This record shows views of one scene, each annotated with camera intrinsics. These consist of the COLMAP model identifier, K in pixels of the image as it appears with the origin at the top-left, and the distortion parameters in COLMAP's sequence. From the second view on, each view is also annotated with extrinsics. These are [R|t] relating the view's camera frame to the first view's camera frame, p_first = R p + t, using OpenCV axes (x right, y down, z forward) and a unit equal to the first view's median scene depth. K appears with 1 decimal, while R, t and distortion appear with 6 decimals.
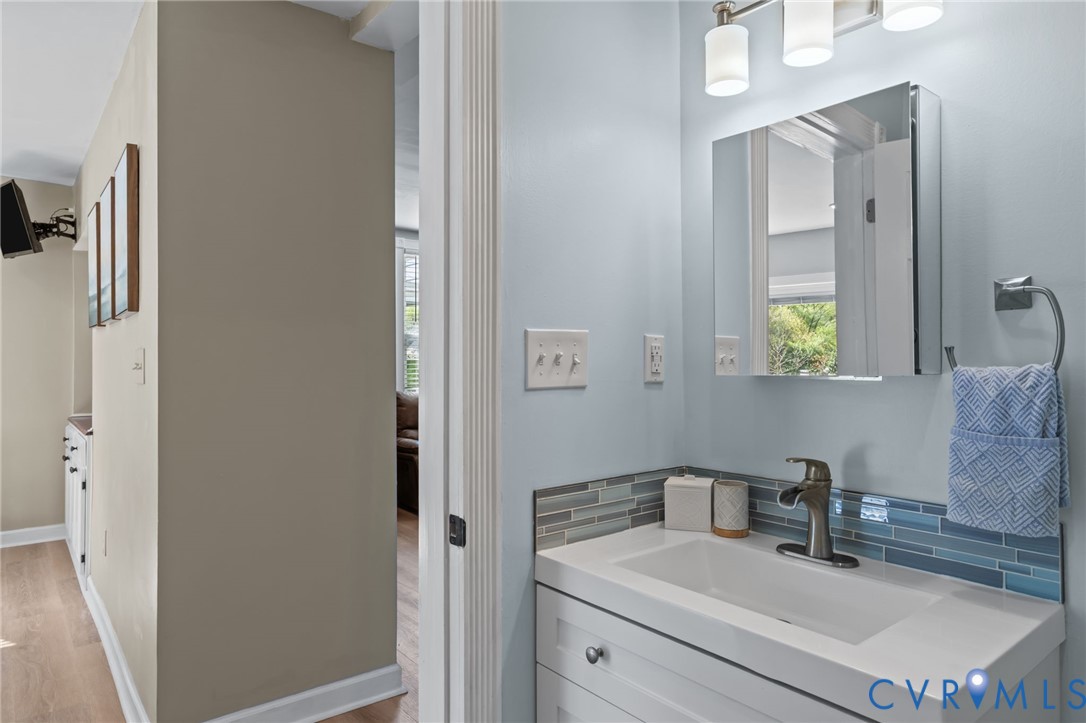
lens RADIAL K [[672.2, 0, 542.3], [0, 672.2, 358.7], [0, 0, 1]] dist [-0.004070, -0.000880]
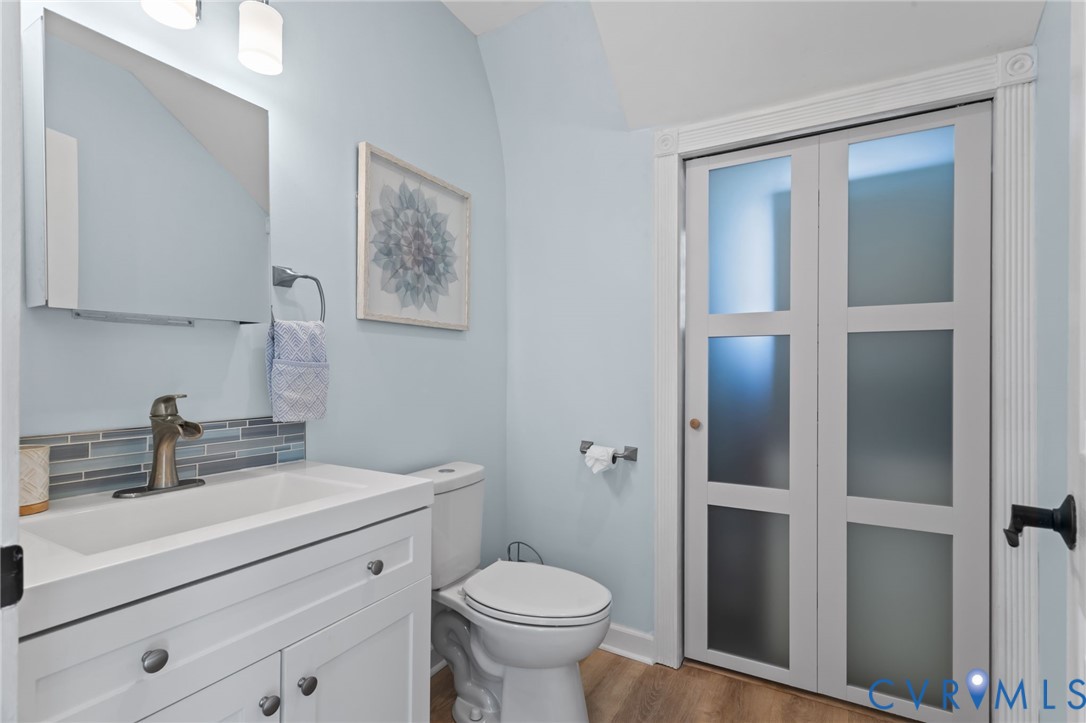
lens RADIAL K [[520.8, 0, 540.0], [0, 520.8, 367.0], [0, 0, 1]] dist [0.004137, 0.001706]
pose [[-0.360774, 0.001967, 0.932651, -0.616811], [-0.007036, 0.999964, -0.004830, 0.110230], [-0.932627, -0.008305, -0.360747, 0.801474]]
